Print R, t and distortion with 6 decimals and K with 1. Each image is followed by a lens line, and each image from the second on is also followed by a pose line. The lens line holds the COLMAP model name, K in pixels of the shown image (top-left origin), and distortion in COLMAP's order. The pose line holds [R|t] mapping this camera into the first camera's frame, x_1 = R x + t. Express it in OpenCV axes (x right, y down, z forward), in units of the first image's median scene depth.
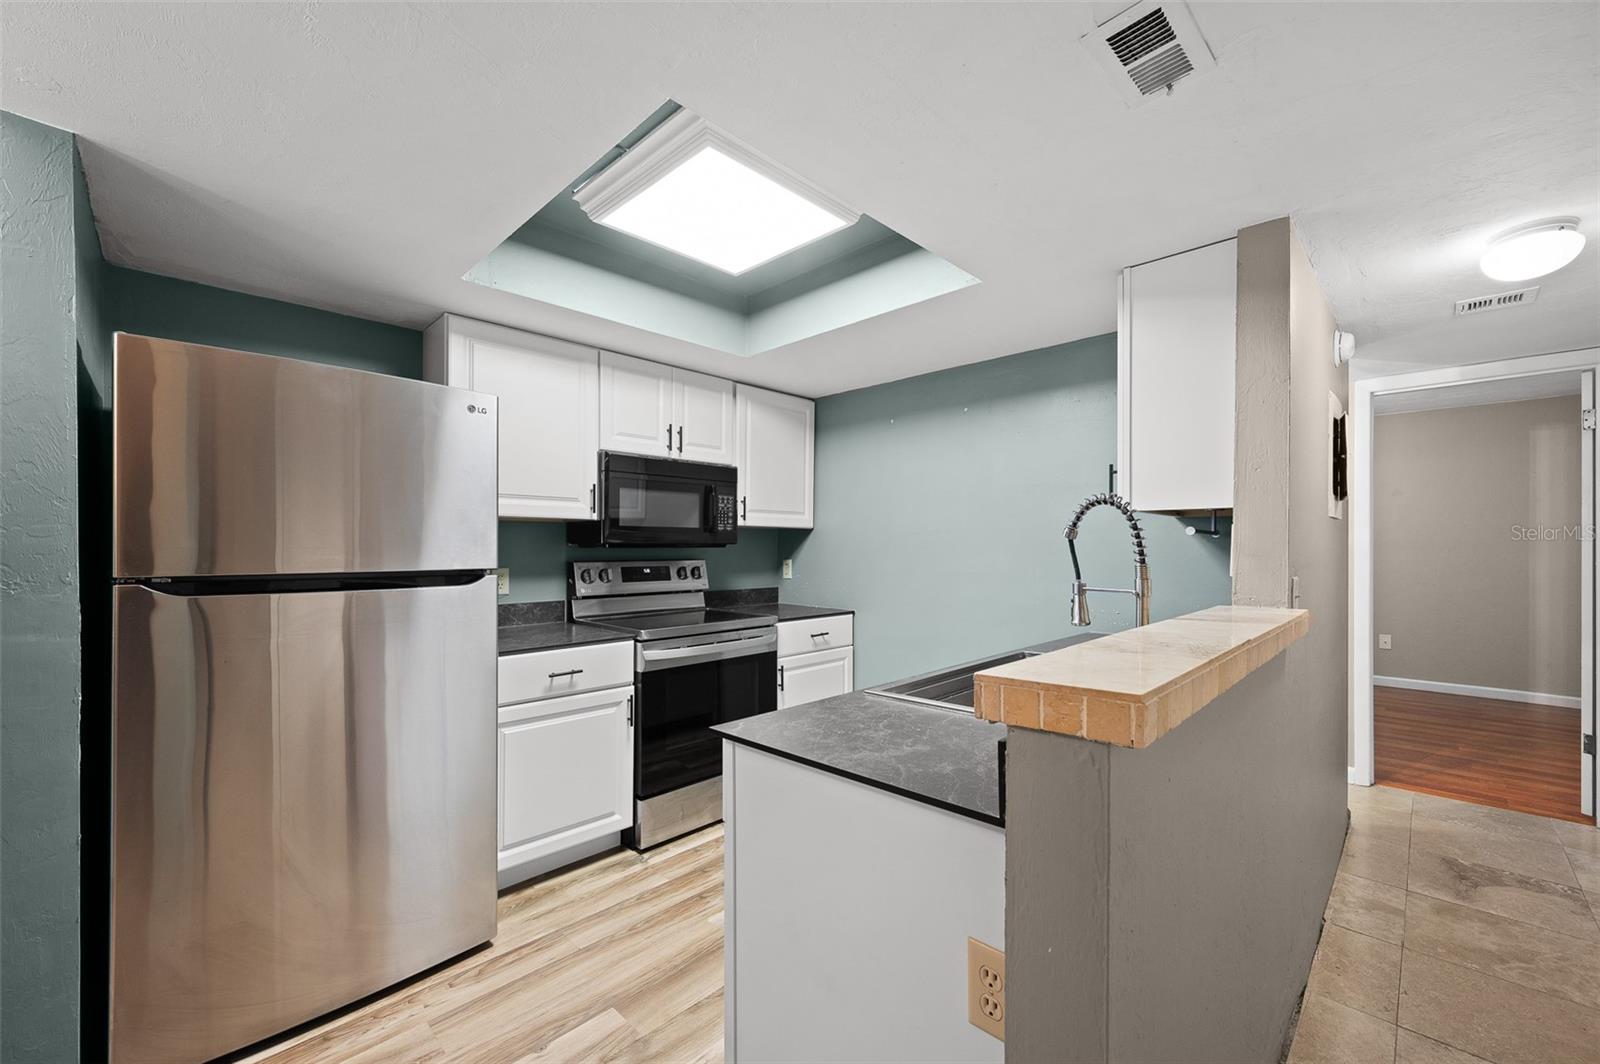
lens RADIAL K [[635.9, 0, 801.3], [0, 635.9, 537.2], [0, 0, 1]] dist [0.000081, 0.000306]
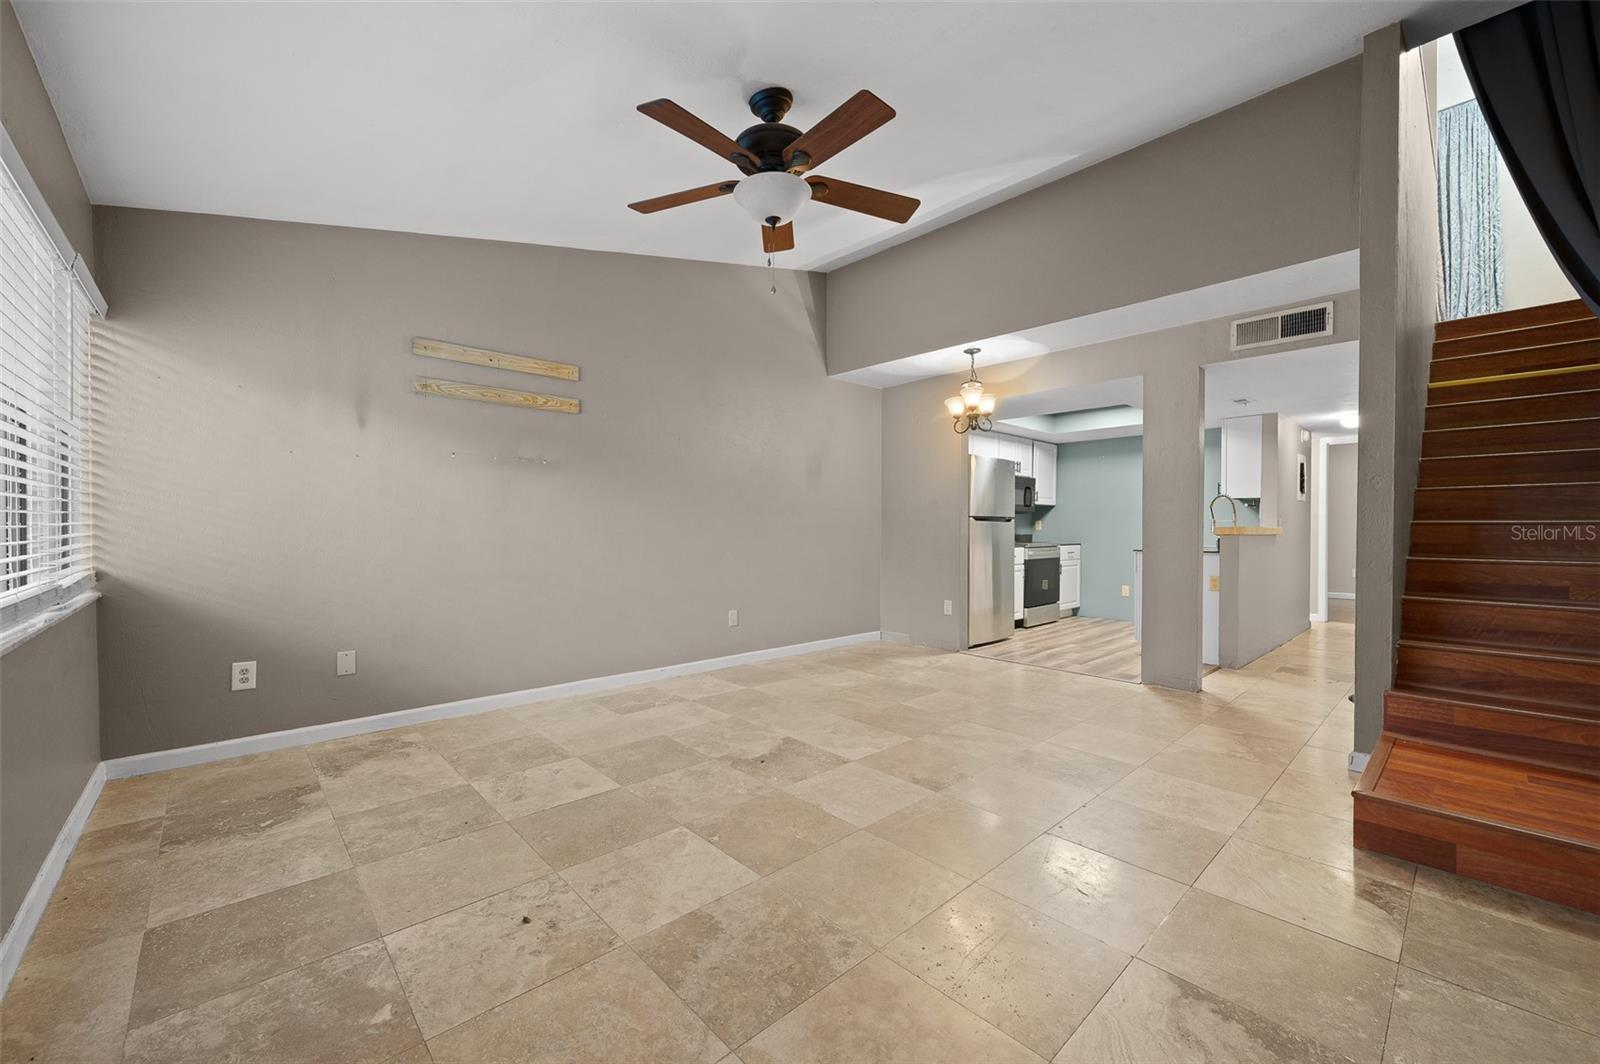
lens RADIAL K [[627.0, 0, 798.9], [0, 627.0, 535.8], [0, 0, 1]] dist [-0.002145, -0.000486]
pose [[0.999190, 0.001752, -0.040214, -0.911460], [-0.000694, 0.999654, 0.026302, 0.038550], [0.040246, -0.026252, 0.998845, -1.353235]]
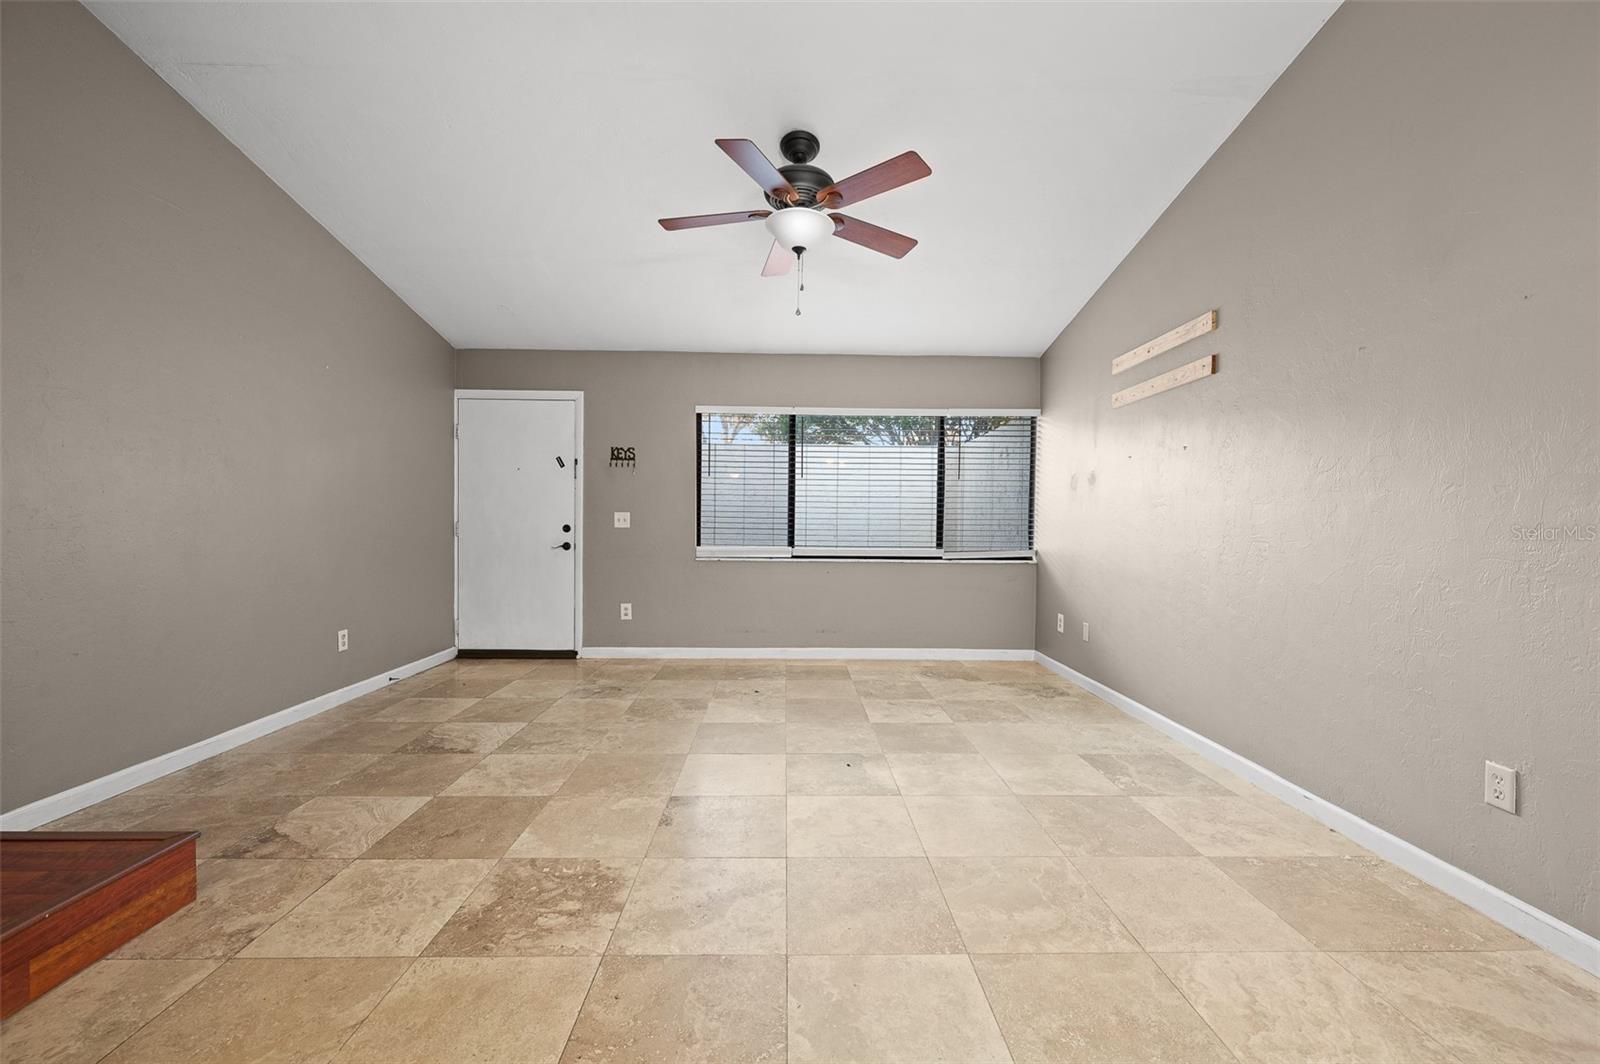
lens RADIAL K [[635.9, 0, 801.3], [0, 635.9, 537.2], [0, 0, 1]] dist [0.000081, 0.000306]
pose [[-0.689605, 0.008367, -0.724138, -0.290087], [-0.002201, 0.999904, 0.013650, 0.057434], [0.724183, 0.011007, -0.689520, 0.155195]]
